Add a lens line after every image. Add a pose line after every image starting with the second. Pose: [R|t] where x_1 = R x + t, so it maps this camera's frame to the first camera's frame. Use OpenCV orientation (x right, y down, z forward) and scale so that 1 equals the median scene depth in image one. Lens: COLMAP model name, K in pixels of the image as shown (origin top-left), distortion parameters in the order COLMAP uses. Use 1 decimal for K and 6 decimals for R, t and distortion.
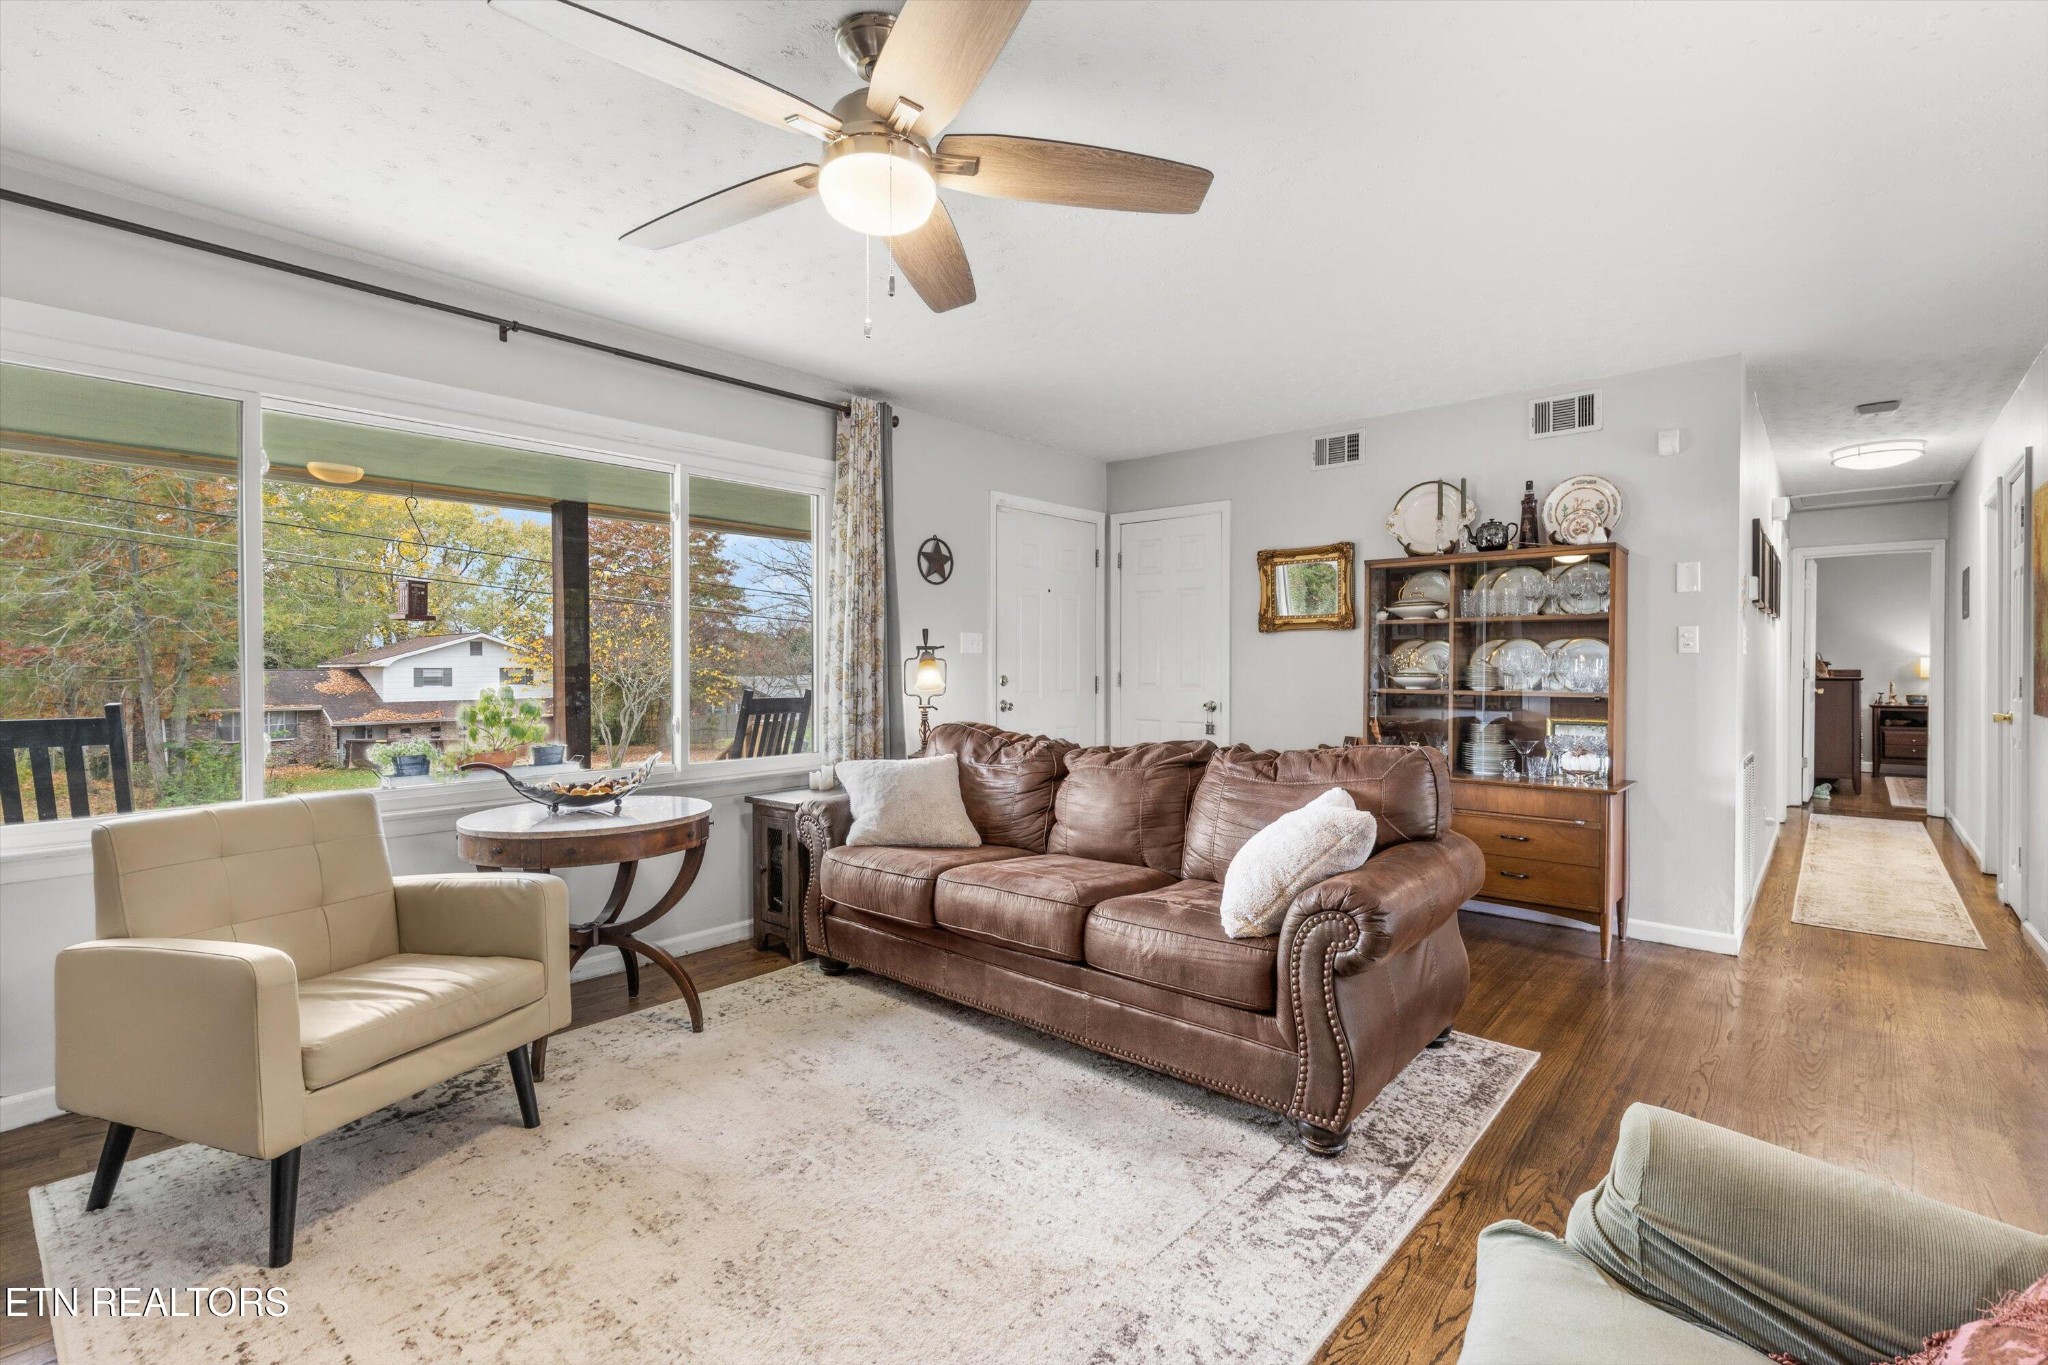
lens RADIAL K [[939.2, 0, 1024.7], [0, 939.2, 663.8], [0, 0, 1]] dist [0.019584, 0.000124]
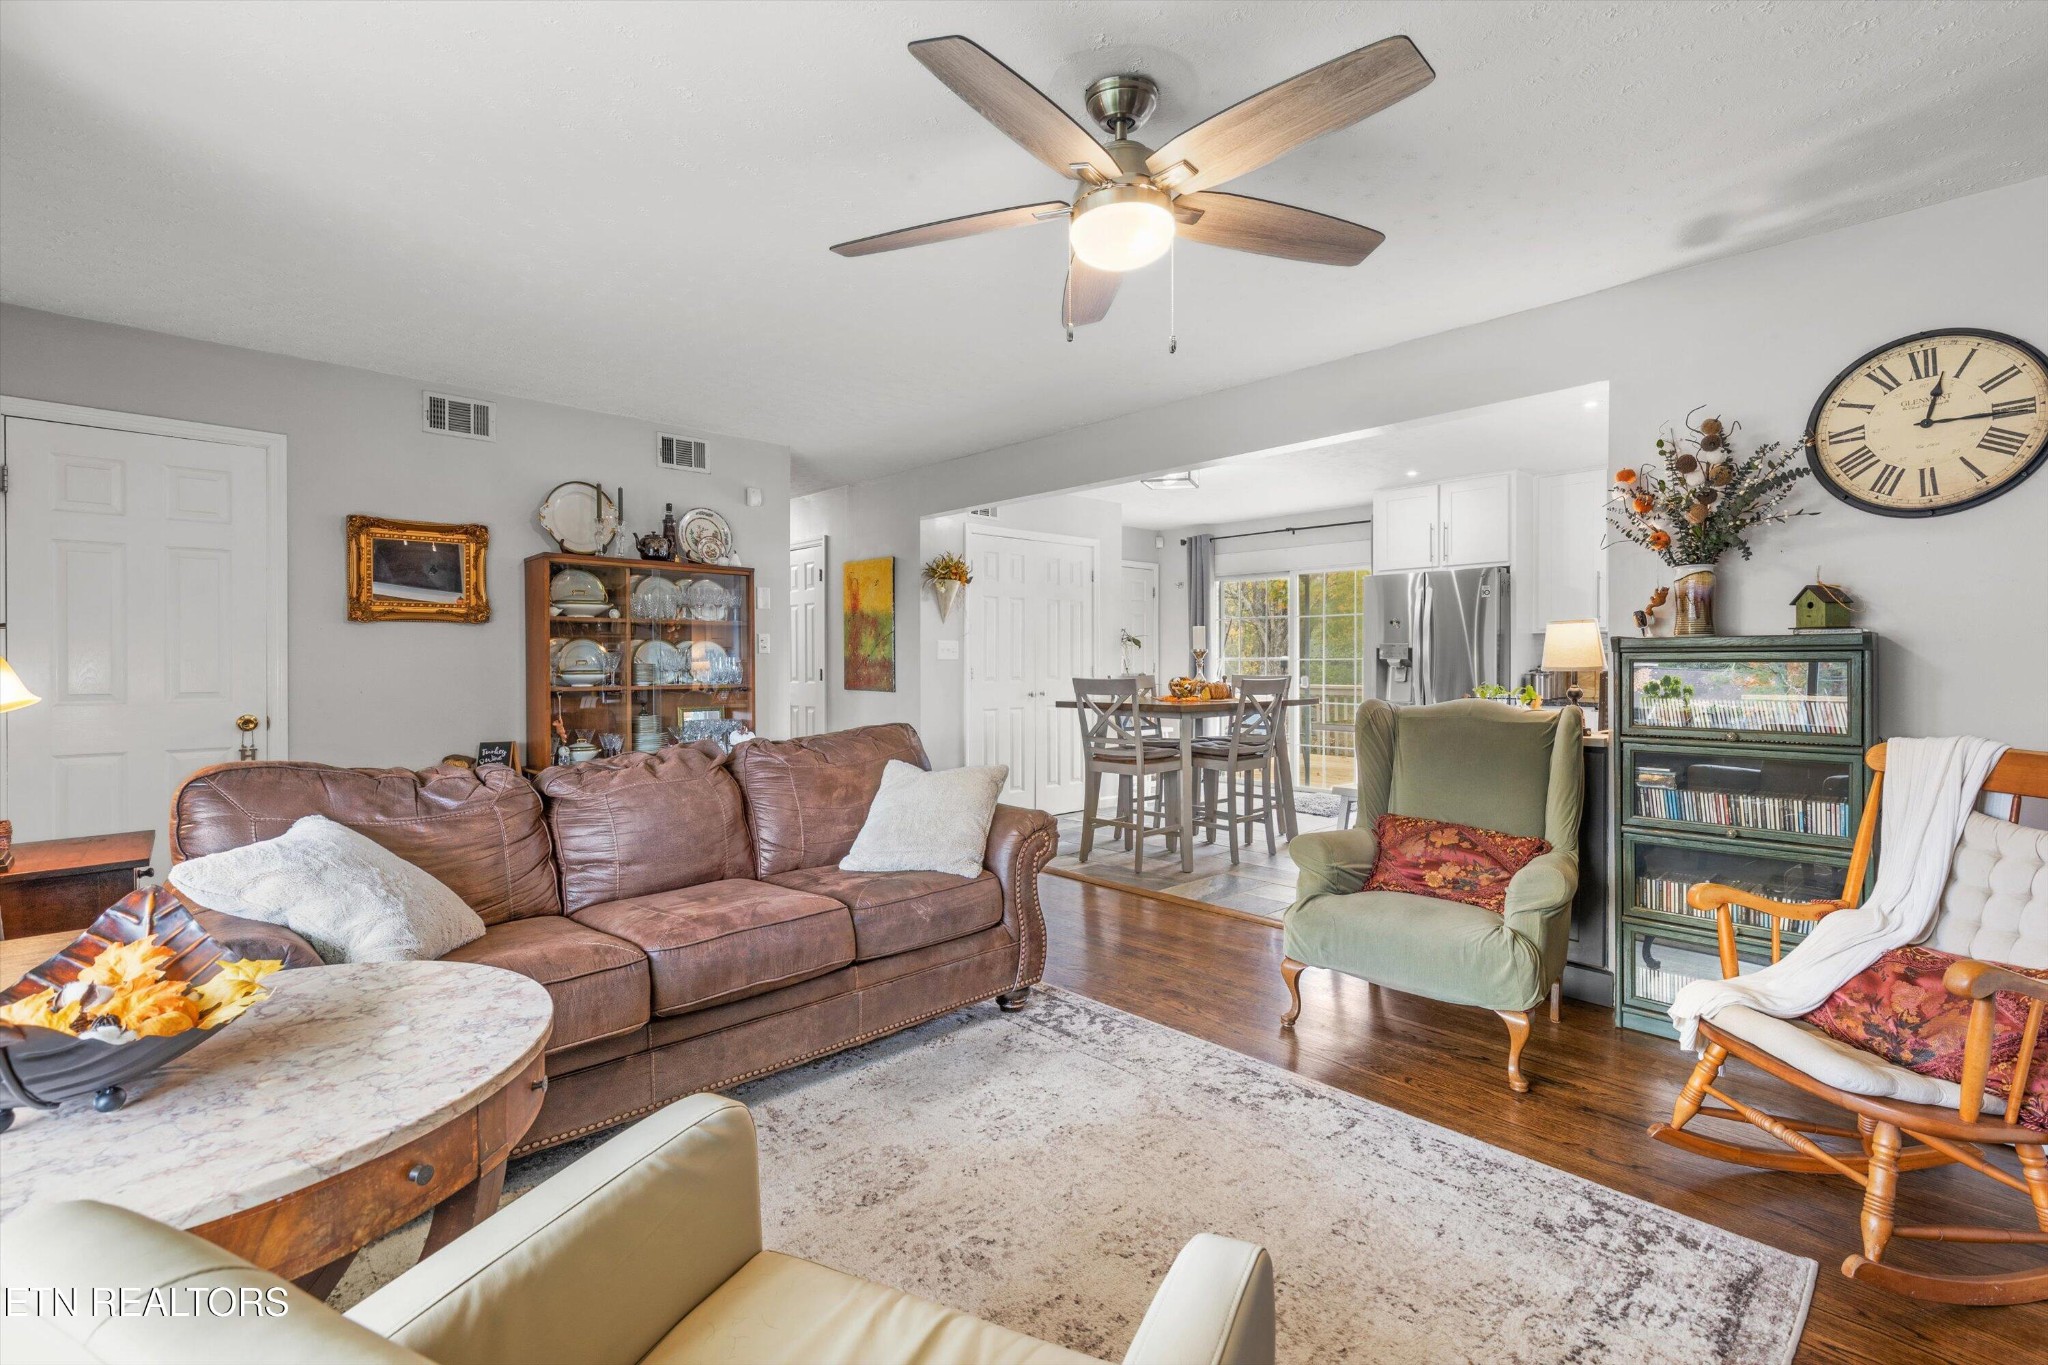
lens RADIAL K [[939.2, 0, 1024.7], [0, 939.2, 663.8], [0, 0, 1]] dist [0.019584, 0.000124]
pose [[0.075812, 0.000104, 0.997122, -0.589718], [0.004201, 0.999991, -0.000424, 0.005108], [-0.997113, 0.004221, 0.075811, 0.485386]]
